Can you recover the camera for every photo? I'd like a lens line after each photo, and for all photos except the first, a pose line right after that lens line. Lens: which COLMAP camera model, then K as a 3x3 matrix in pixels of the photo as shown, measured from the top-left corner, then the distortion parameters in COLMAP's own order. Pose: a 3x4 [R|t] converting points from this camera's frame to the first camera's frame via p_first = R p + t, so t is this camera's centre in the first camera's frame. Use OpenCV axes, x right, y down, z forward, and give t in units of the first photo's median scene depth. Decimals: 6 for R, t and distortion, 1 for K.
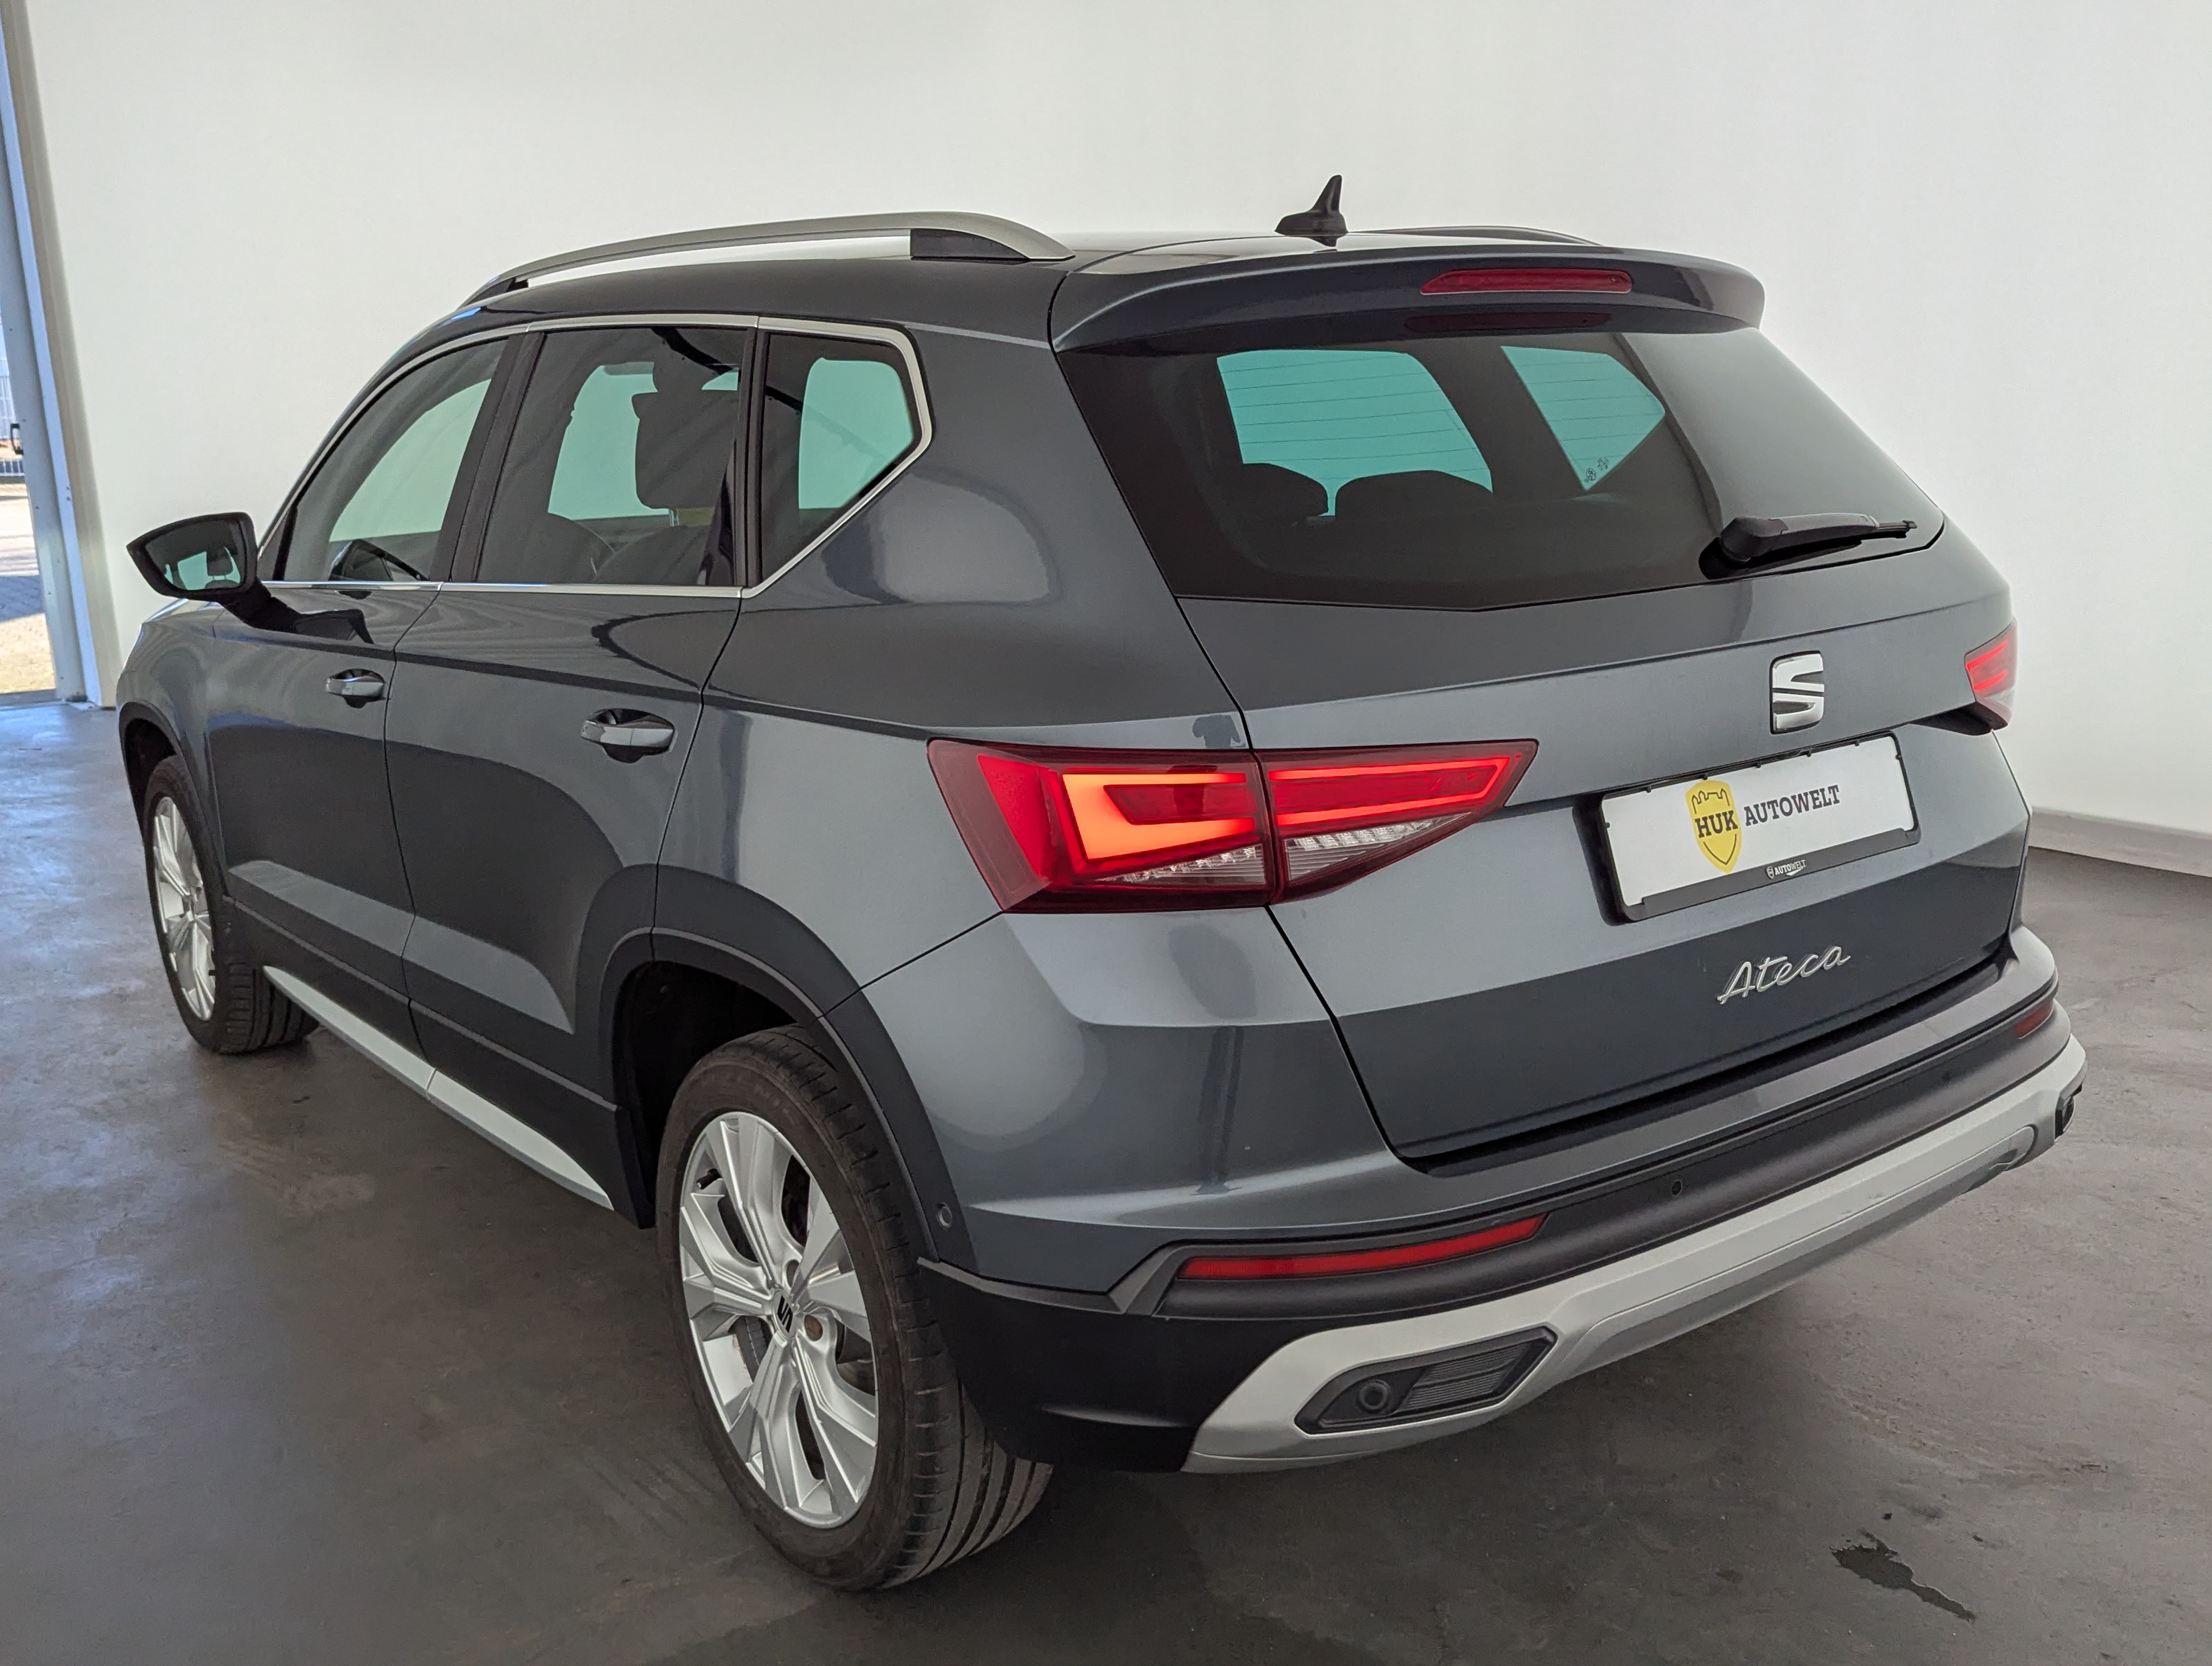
lens RADIAL K [[1988.5, 0, 1094.0], [0, 1988.5, 836.9], [0, 0, 1]] dist [0.052935, -0.052618]
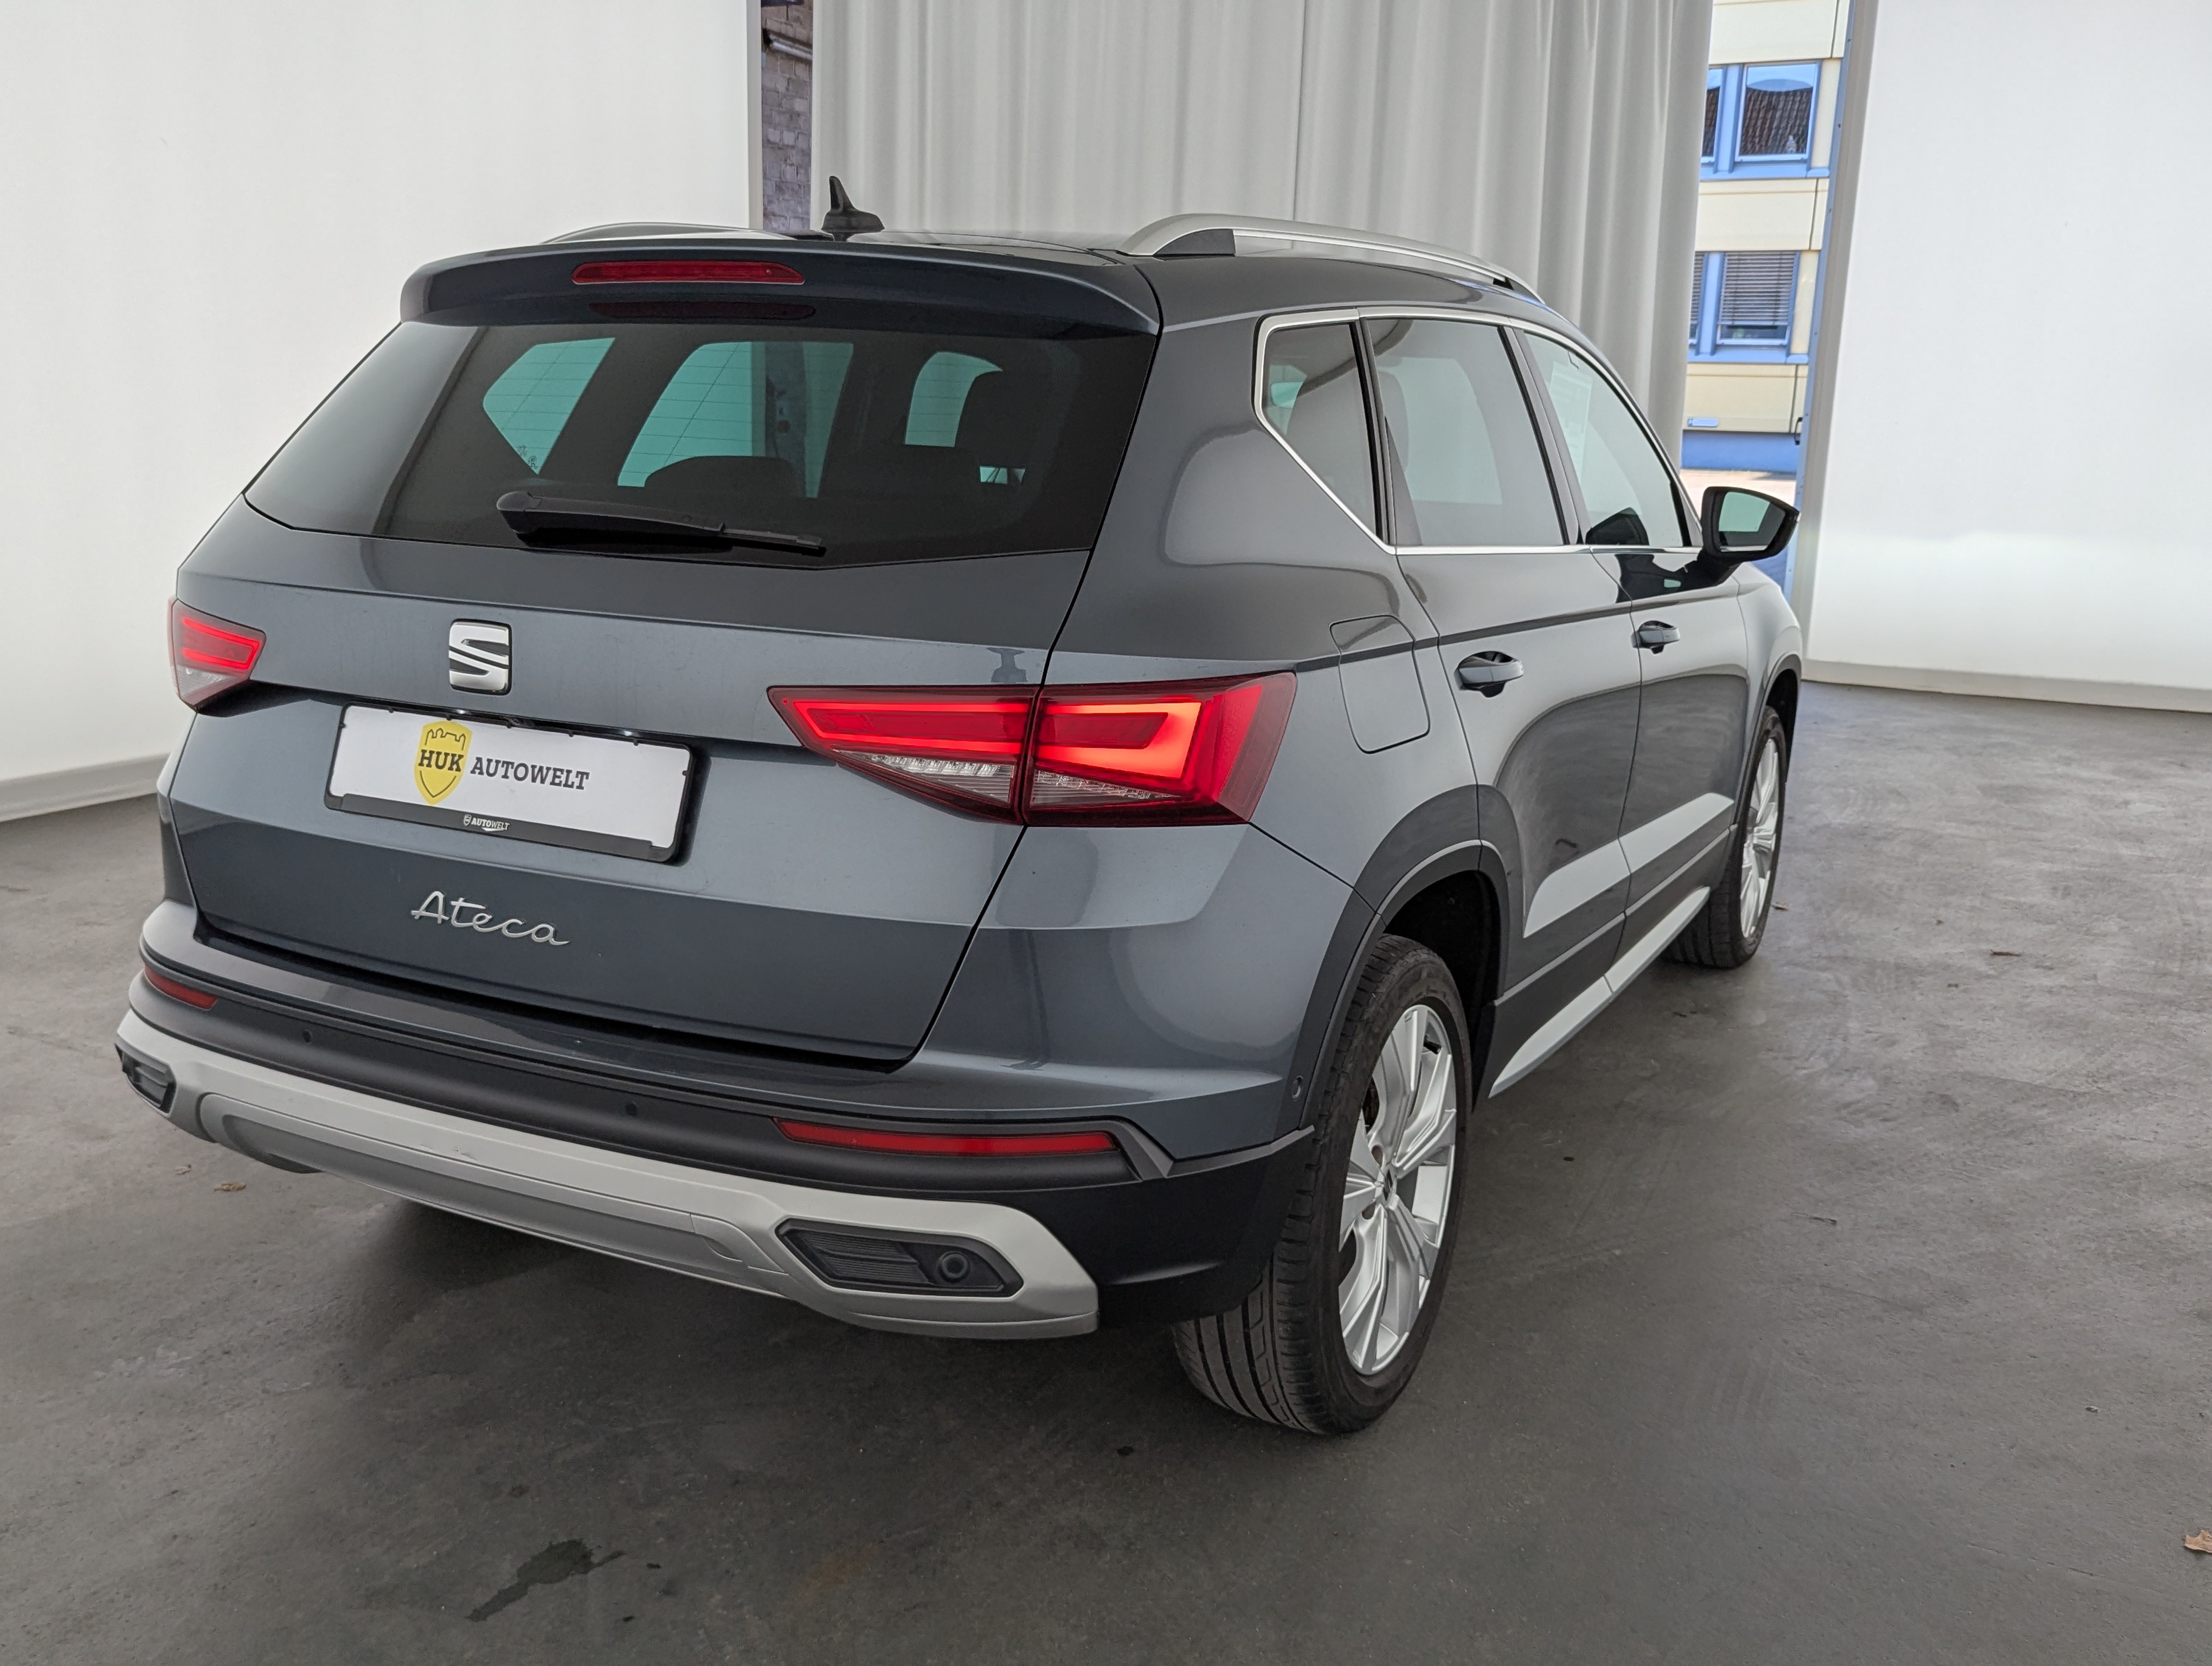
lens RADIAL K [[1988.5, 0, 1103.6], [0, 1988.5, 843.7], [0, 0, 1]] dist [0.052935, -0.052618]
pose [[0.441972, 0.237862, -0.864918, 1.433790], [-0.241172, 0.960210, 0.140830, -0.205592], [0.864001, 0.146351, 0.481751, 0.786545]]
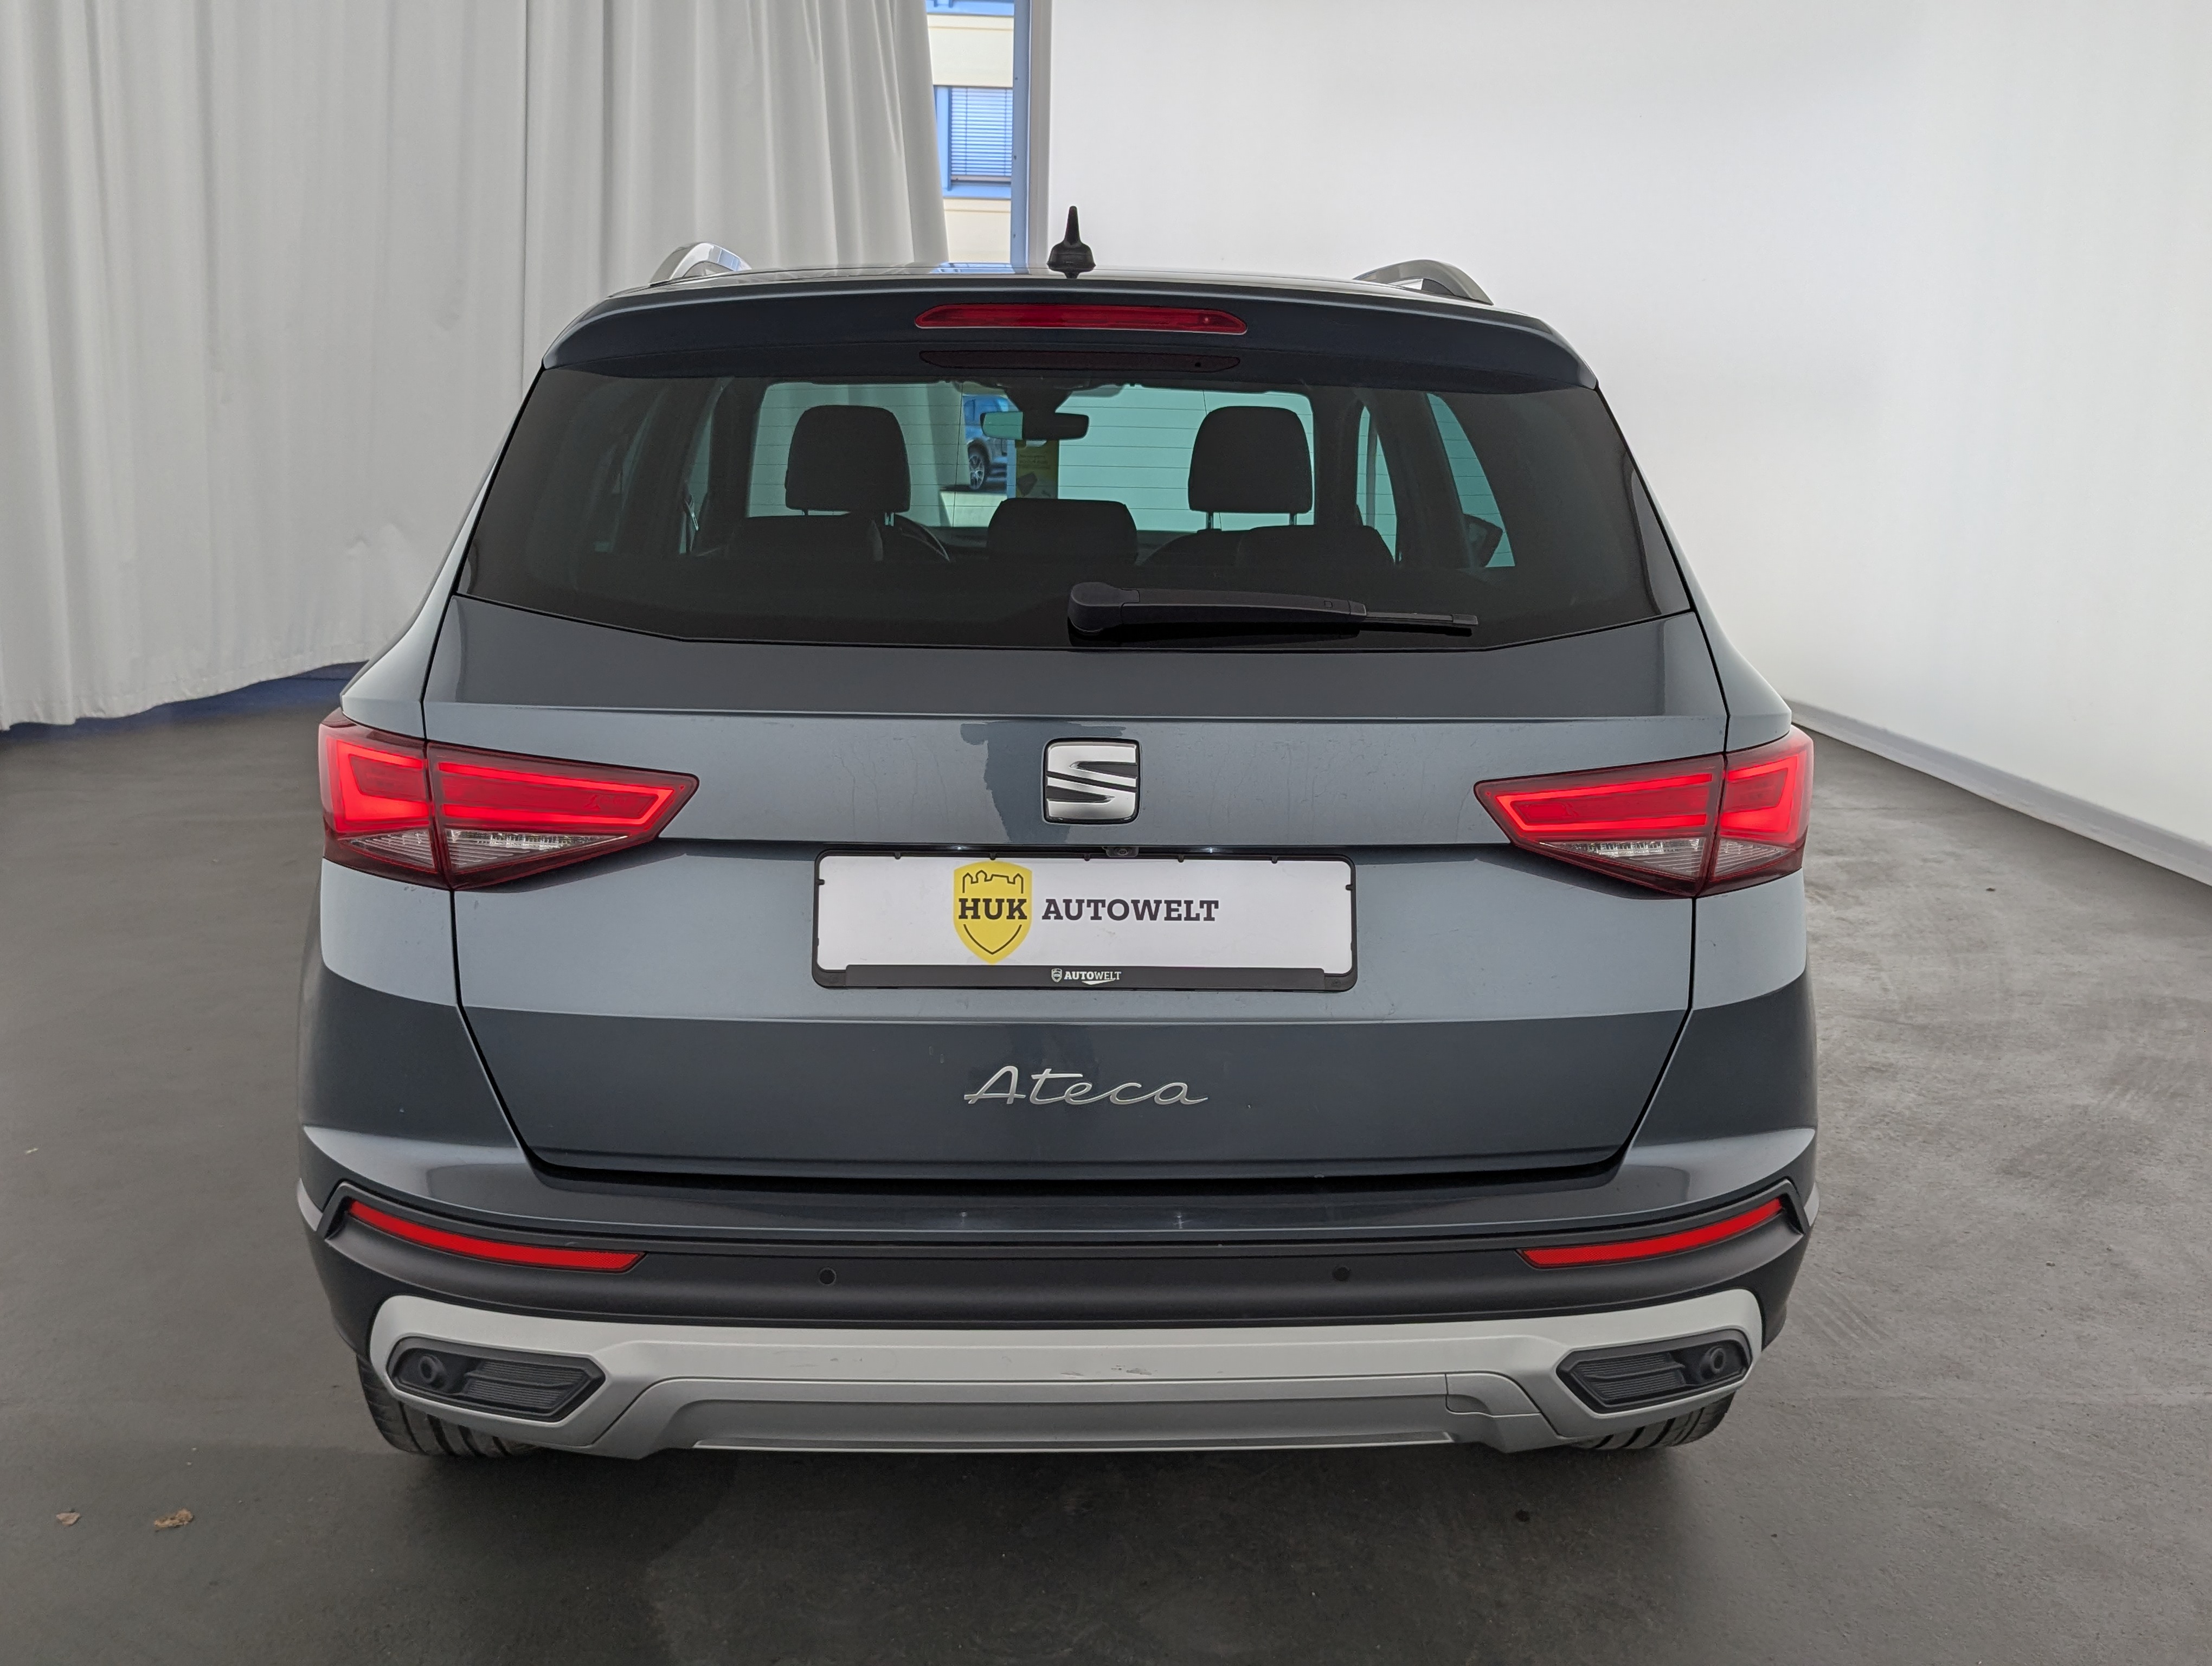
lens RADIAL K [[1988.5, 0, 1100.2], [0, 1988.5, 821.6], [0, 0, 1]] dist [0.052935, -0.052618]
pose [[0.823639, 0.157177, -0.544899, 0.838921], [-0.167988, 0.985323, 0.030297, -0.081608], [0.541664, 0.066583, 0.837954, 0.257441]]
